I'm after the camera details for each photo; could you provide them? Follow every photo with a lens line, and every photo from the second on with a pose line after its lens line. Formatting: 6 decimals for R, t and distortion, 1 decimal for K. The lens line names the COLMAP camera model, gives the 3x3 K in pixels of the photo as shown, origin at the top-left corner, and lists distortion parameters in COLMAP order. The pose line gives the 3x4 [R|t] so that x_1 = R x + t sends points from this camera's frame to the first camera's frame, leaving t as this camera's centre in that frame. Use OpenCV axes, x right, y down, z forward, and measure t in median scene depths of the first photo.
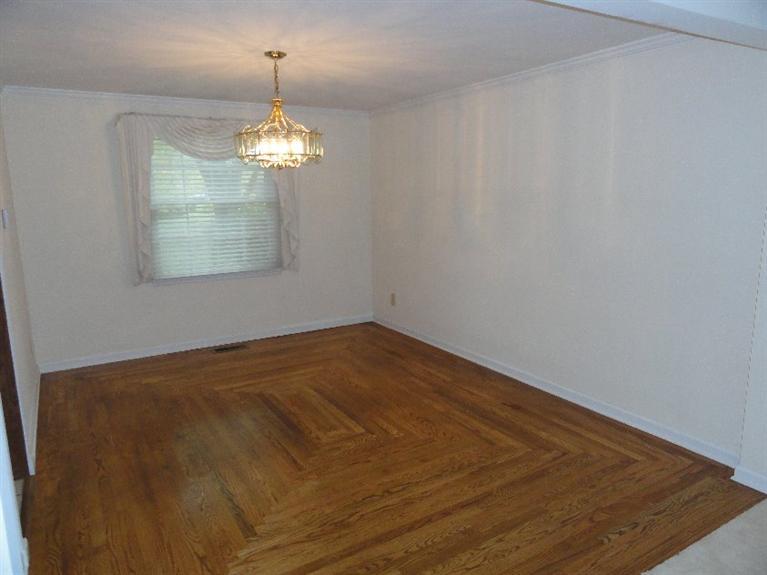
lens RADIAL K [[541.7, 0, 383.5], [0, 541.7, 287.5], [0, 0, 1]] dist [0.005769, 0.004829]
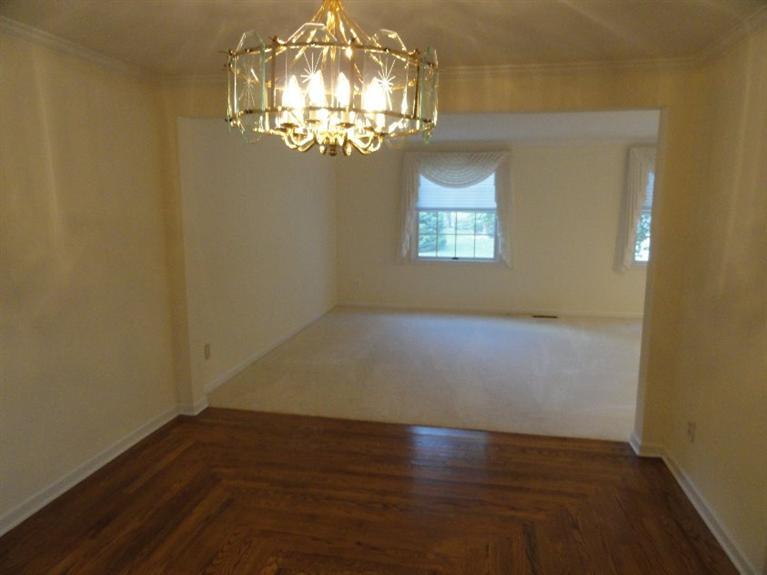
lens RADIAL K [[538.3, 0, 383.5], [0, 538.3, 287.5], [0, 0, 1]] dist [0.003055, 0.004203]
pose [[-0.744475, -0.091441, 0.661359, -0.546024], [0.130680, 0.951459, 0.278653, -0.255268], [-0.654736, 0.293877, -0.696389, 1.412492]]
